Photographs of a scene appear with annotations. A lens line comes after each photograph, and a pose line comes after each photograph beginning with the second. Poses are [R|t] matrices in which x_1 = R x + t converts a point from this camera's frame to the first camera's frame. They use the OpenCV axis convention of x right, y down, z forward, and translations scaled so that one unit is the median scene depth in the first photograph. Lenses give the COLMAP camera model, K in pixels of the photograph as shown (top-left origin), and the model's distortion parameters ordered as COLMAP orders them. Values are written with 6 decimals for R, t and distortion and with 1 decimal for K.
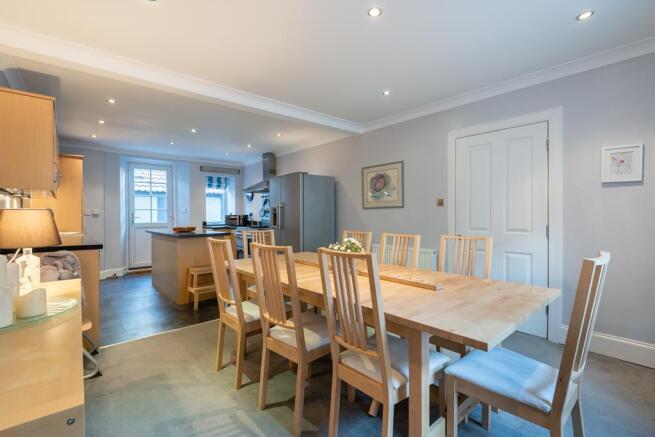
lens RADIAL K [[302.8, 0, 327.5], [0, 302.8, 218.5], [0, 0, 1]] dist [0.001072, 0.000027]
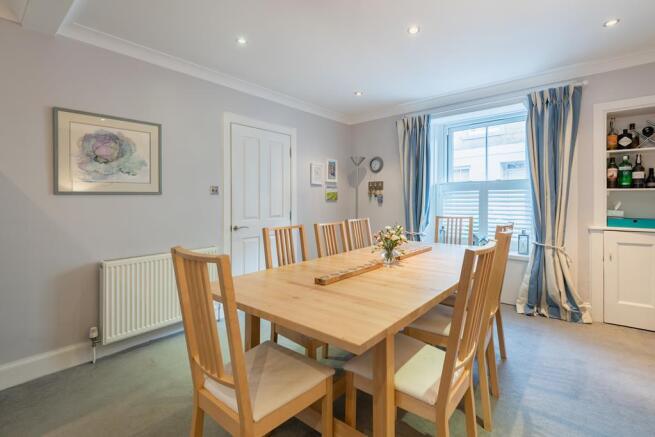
lens RADIAL K [[302.8, 0, 327.5], [0, 302.8, 218.5], [0, 0, 1]] dist [0.001072, 0.000027]
pose [[-0.139042, -0.047071, 0.989167, -0.468563], [0.019509, 0.998546, 0.050260, -0.010085], [-0.990094, 0.026286, -0.137922, 0.731126]]
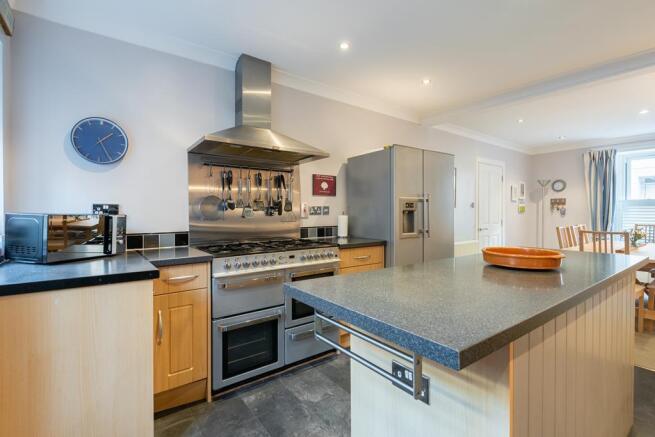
lens RADIAL K [[302.8, 0, 327.5], [0, 302.8, 218.5], [0, 0, 1]] dist [0.001072, 0.000027]
pose [[0.078233, -0.010298, 0.996882, -0.929571], [0.003211, 0.999944, 0.010078, -0.008313], [-0.996930, 0.002412, 0.078262, 1.396807]]
